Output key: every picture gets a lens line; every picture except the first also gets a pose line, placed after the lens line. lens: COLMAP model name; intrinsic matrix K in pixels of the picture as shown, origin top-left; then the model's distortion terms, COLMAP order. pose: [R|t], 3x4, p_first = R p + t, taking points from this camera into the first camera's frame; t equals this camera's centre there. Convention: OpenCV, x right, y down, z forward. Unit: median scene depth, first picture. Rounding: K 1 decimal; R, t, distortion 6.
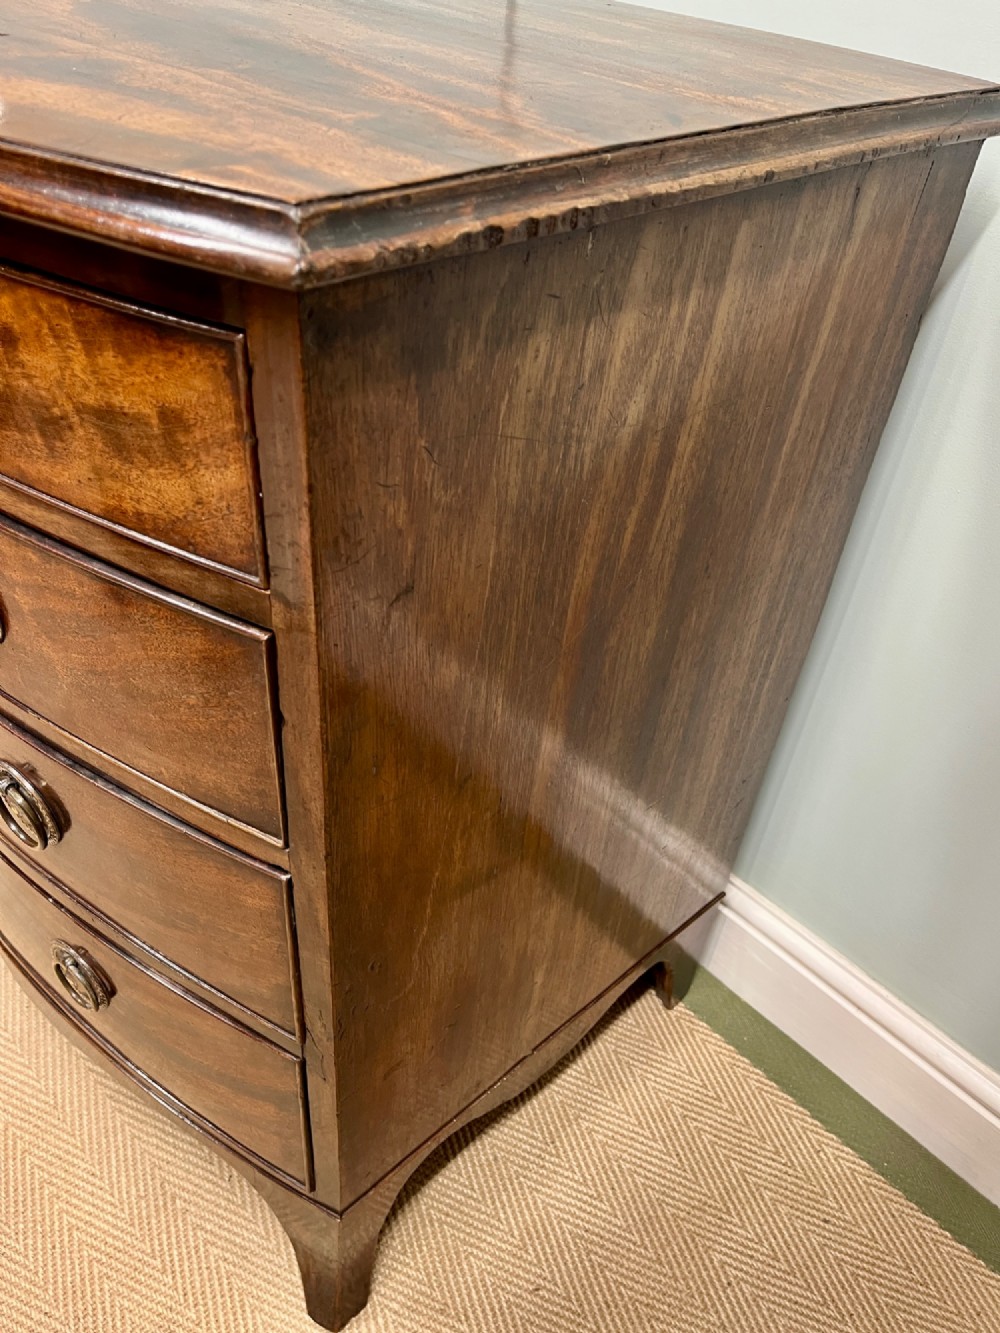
lens RADIAL K [[1010.2, 0, 496.5], [0, 1010.2, 671.5], [0, 0, 1]] dist [0.076964, -0.120581]
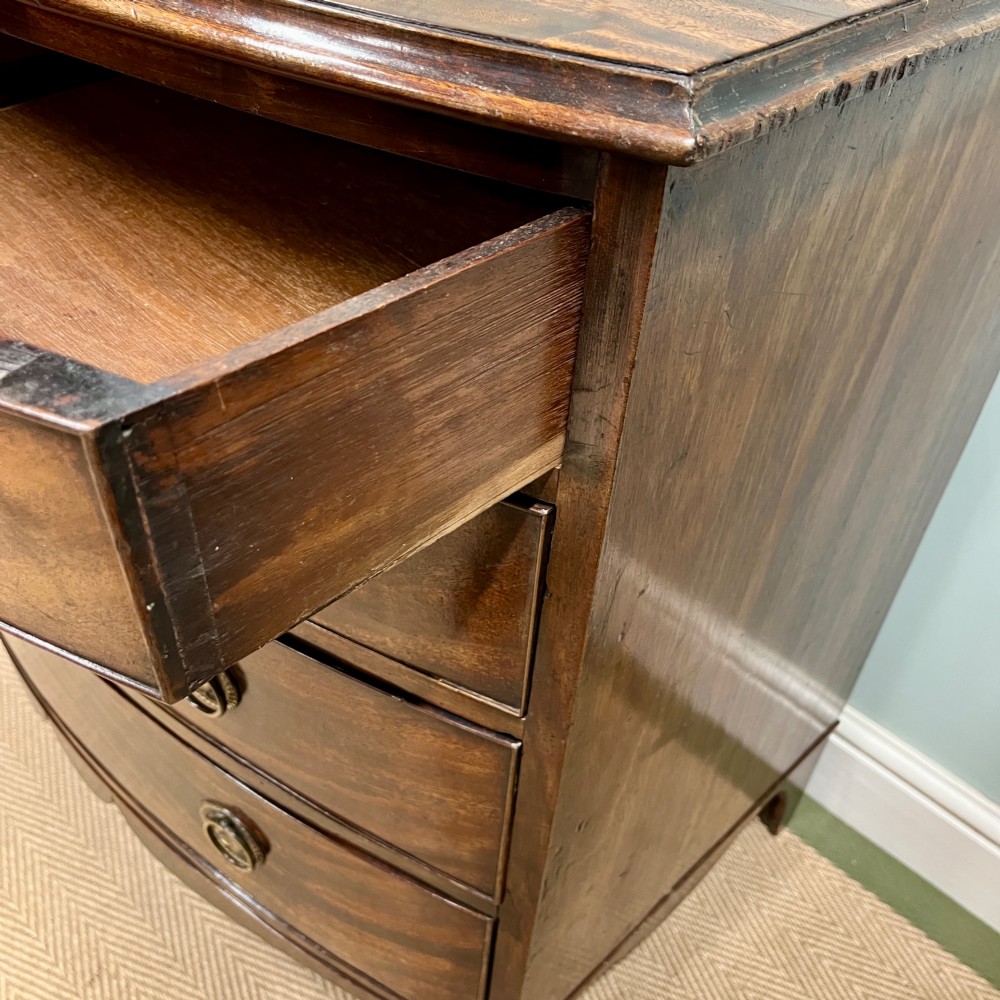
lens RADIAL K [[1014.5, 0, 501.3], [0, 1014.5, 516.4], [0, 0, 1]] dist [0.073361, -0.110628]
pose [[0.999294, -0.031984, 0.019696, -0.121679], [0.031290, 0.998912, 0.034578, -0.027032], [-0.020781, -0.033937, 0.999208, 0.014685]]
